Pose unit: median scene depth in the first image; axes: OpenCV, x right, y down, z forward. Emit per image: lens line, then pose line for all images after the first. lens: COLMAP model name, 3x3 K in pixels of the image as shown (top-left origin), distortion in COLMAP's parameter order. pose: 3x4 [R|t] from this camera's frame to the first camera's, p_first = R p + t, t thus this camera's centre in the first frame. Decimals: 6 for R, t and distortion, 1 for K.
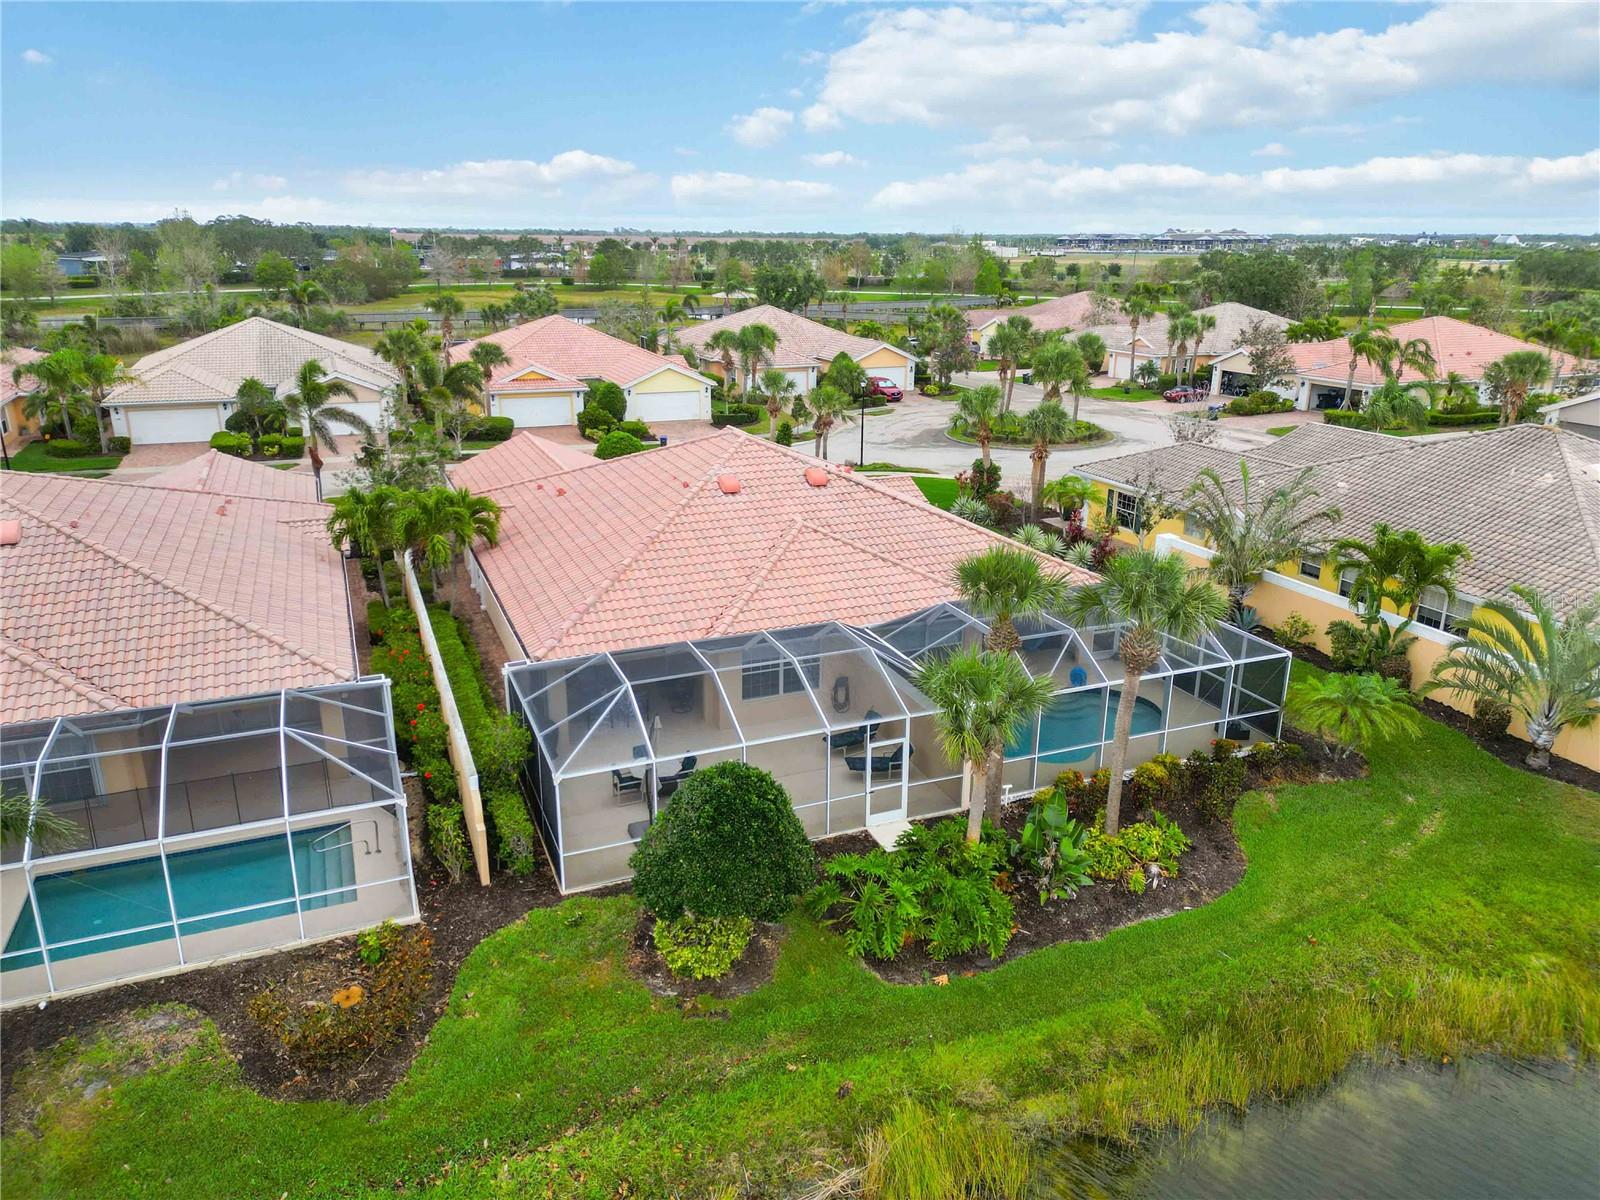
lens RADIAL K [[1112.8, 0, 796.5], [0, 1112.8, 600.1], [0, 0, 1]] dist [0.064260, -0.056667]
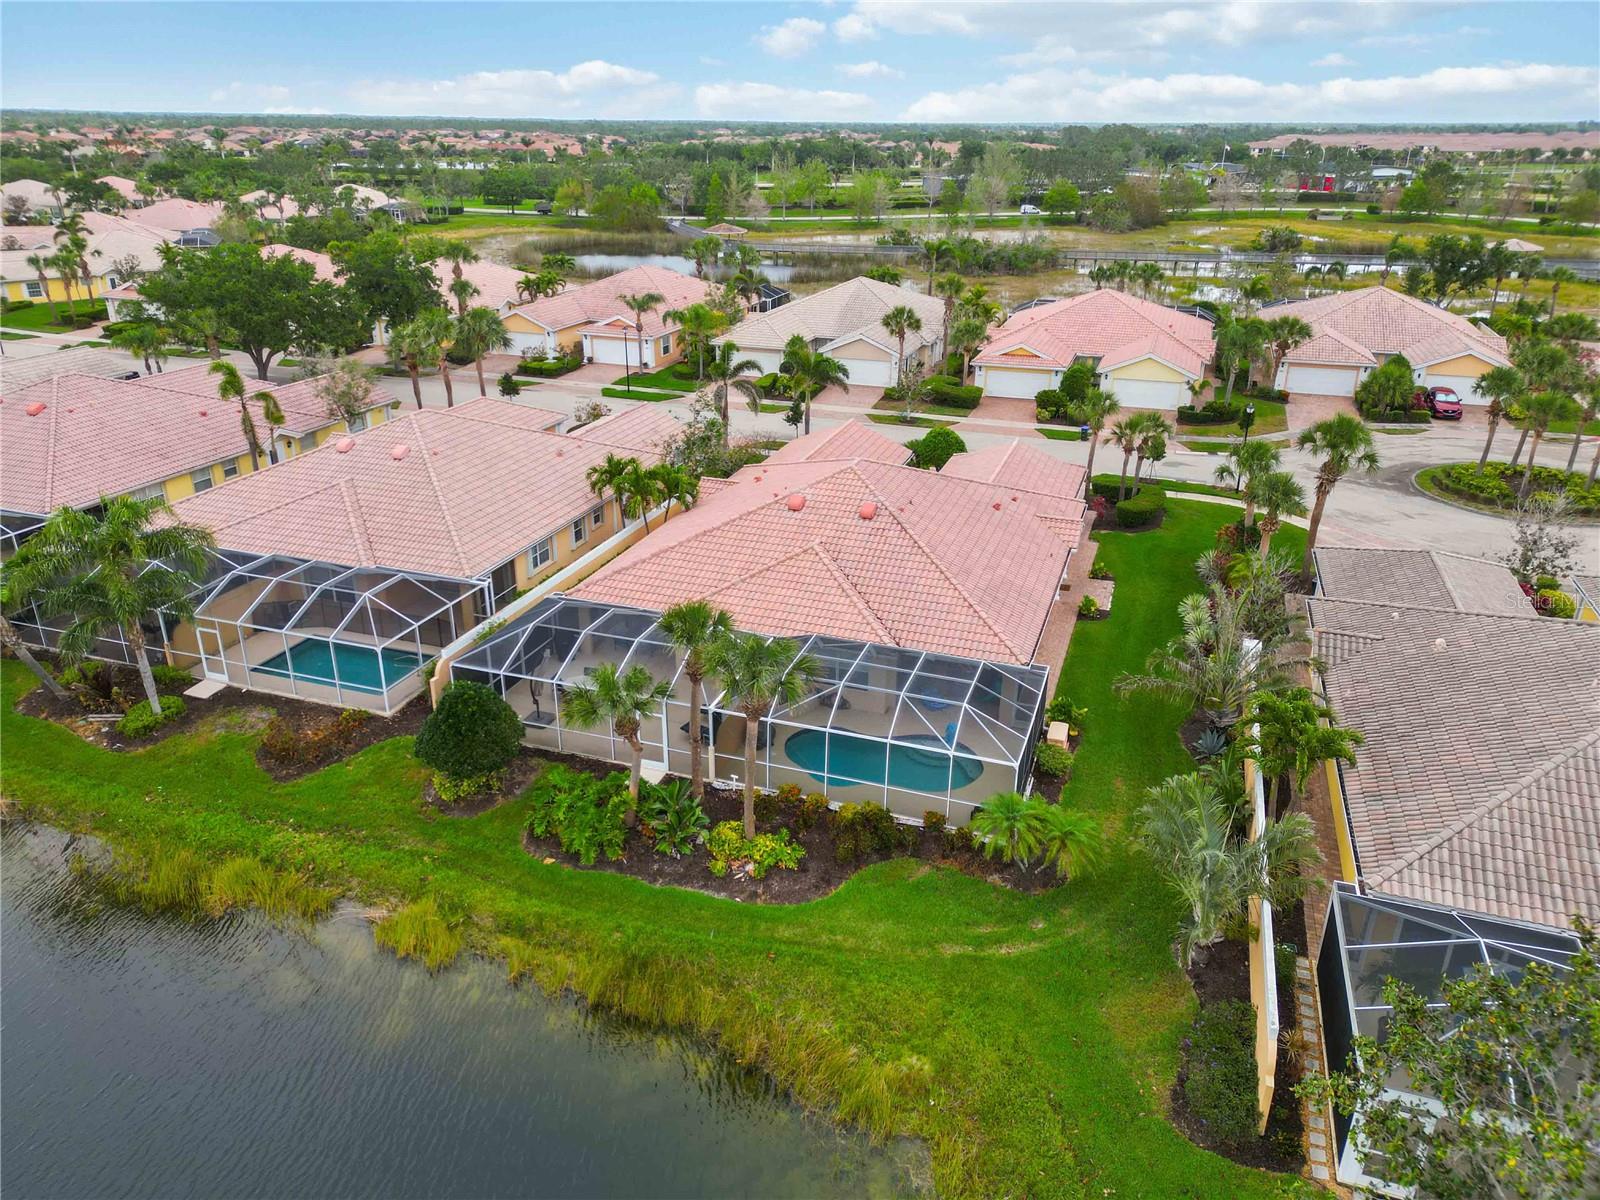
lens RADIAL K [[1112.8, 0, 796.5], [0, 1112.8, 600.1], [0, 0, 1]] dist [0.064260, -0.056667]
pose [[0.744553, 0.258941, -0.615297, 1.128658], [-0.208247, 0.965804, 0.154455, -0.288536], [0.634251, 0.013134, 0.773016, 0.018895]]
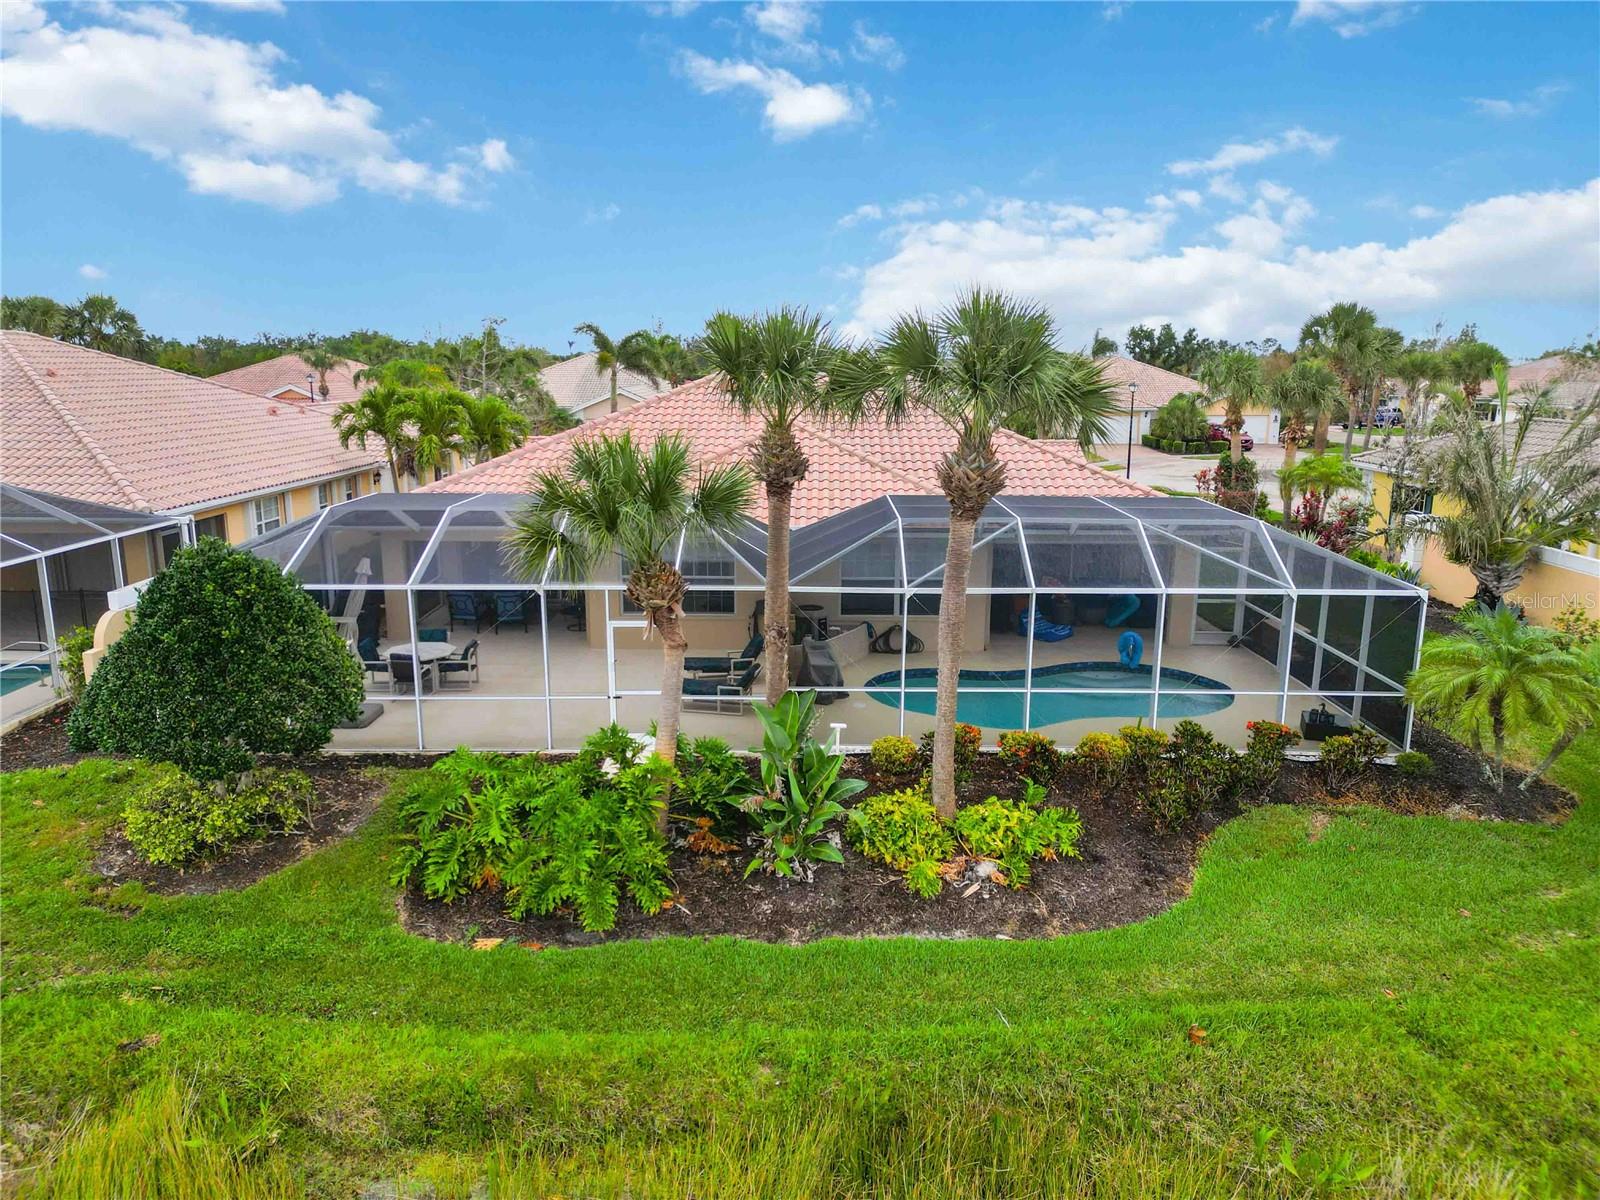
lens RADIAL K [[1112.8, 0, 796.5], [0, 1112.8, 600.1], [0, 0, 1]] dist [0.064260, -0.056667]
pose [[0.918634, 0.076798, -0.387575, 0.457786], [-0.118399, 0.989356, -0.084590, 0.170683], [0.376953, 0.123596, 0.917949, 0.443486]]
